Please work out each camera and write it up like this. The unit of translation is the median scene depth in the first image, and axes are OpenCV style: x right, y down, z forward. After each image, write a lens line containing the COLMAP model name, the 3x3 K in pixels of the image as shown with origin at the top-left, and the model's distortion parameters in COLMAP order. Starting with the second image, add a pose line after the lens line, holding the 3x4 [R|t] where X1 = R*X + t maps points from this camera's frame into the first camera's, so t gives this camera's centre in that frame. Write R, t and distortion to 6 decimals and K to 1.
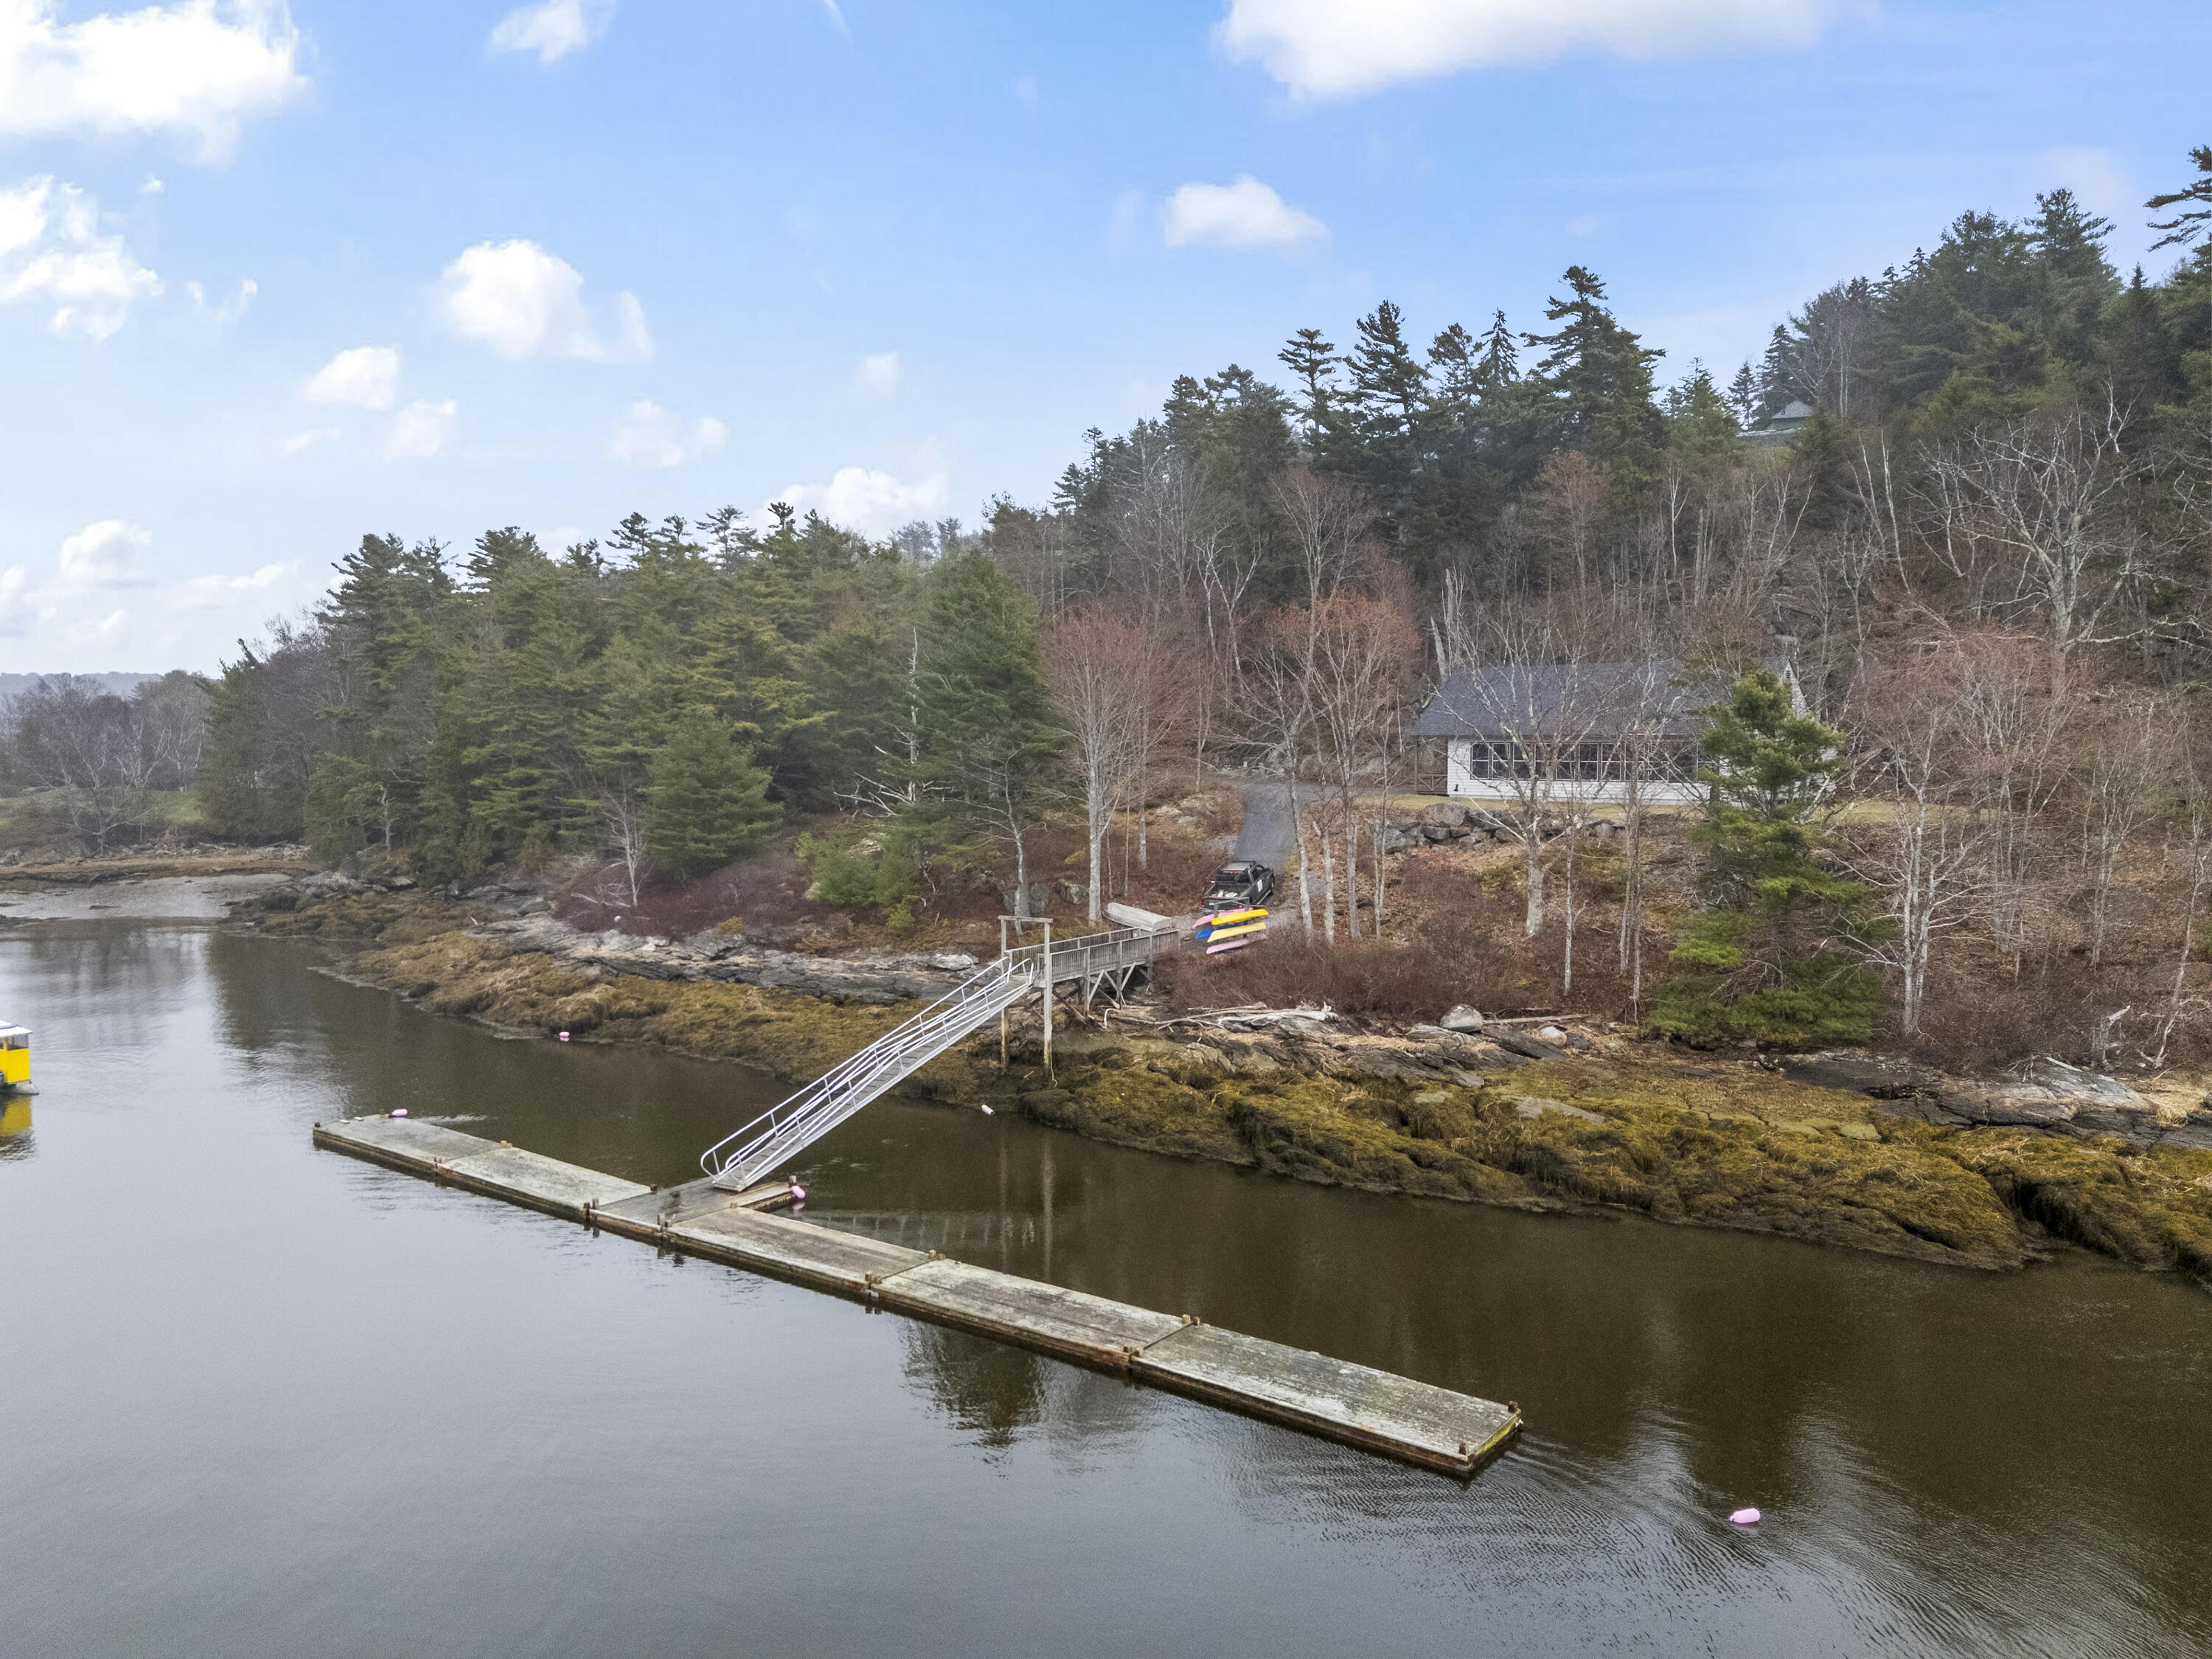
lens RADIAL K [[1594.7, 0, 1106.0], [0, 1594.7, 829.5], [0, 0, 1]] dist [0.050651, -0.042877]
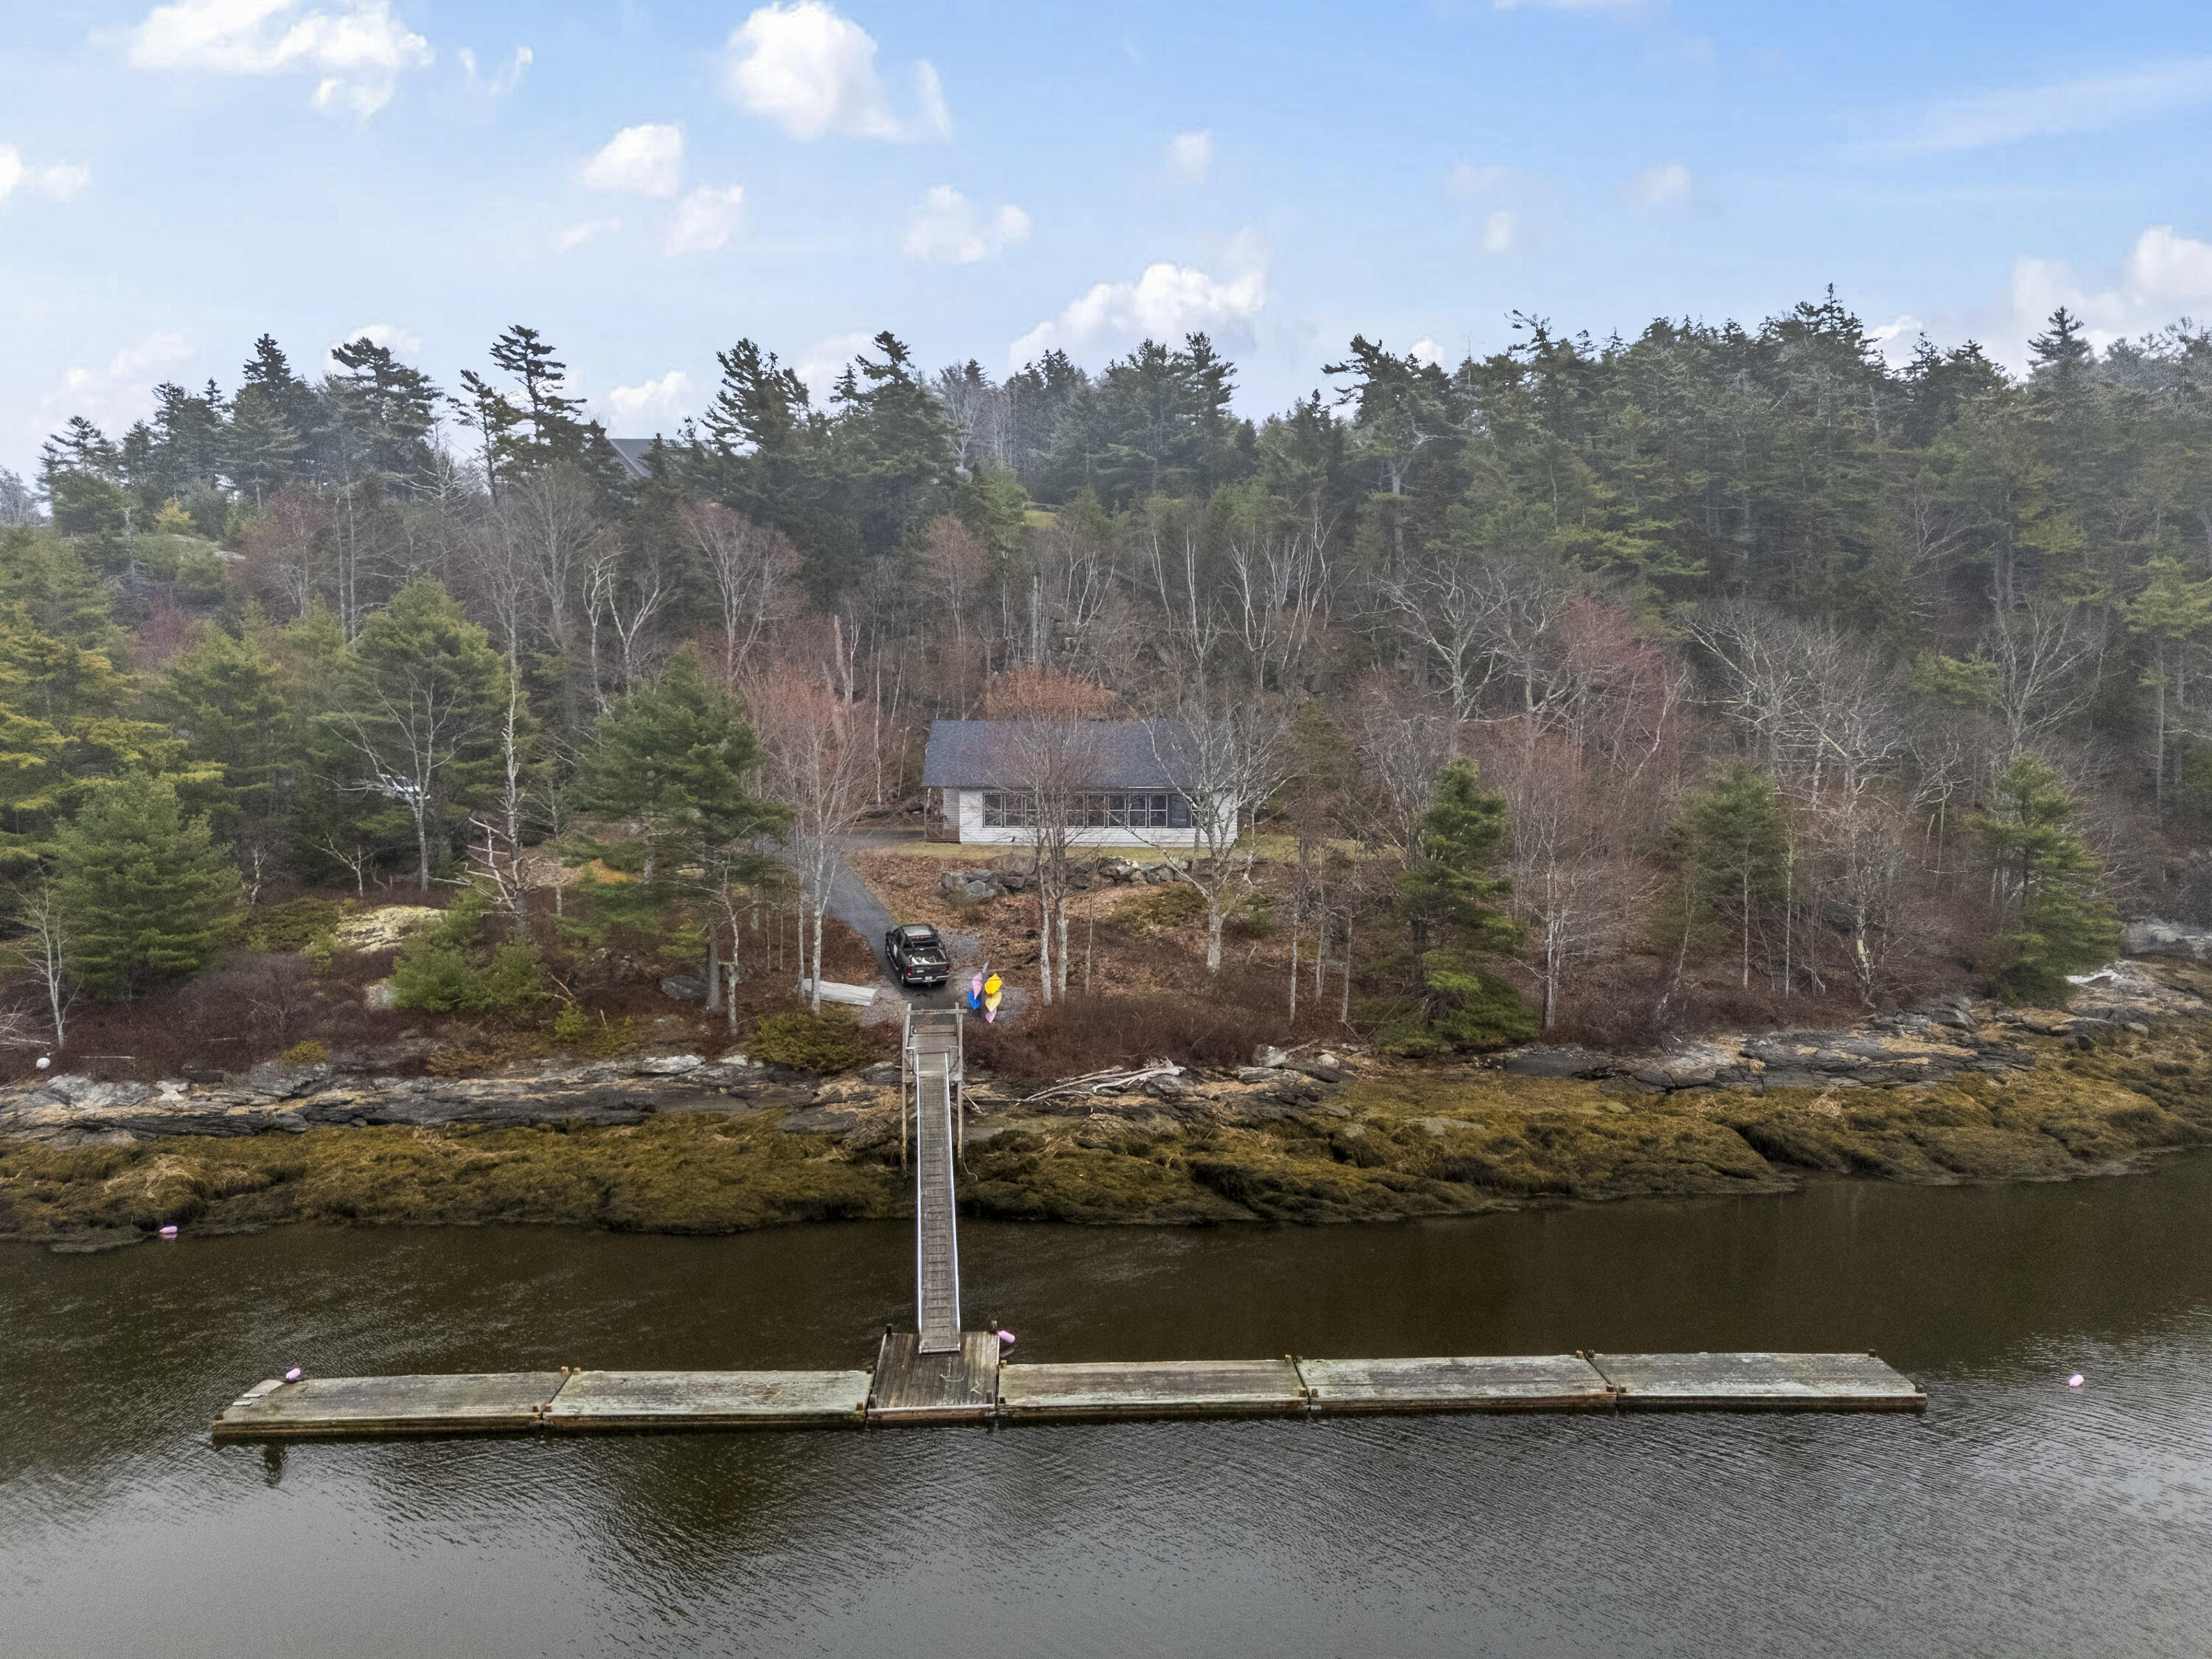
lens RADIAL K [[1524.4, 0, 1281.0], [0, 1524.4, 818.6], [0, 0, 1]] dist [0.066975, -0.070720]
pose [[0.774438, -0.025965, 0.632117, -0.349571], [0.033415, 0.999442, 0.000114, -0.040269], [-0.631767, 0.021034, 0.774873, 0.108594]]
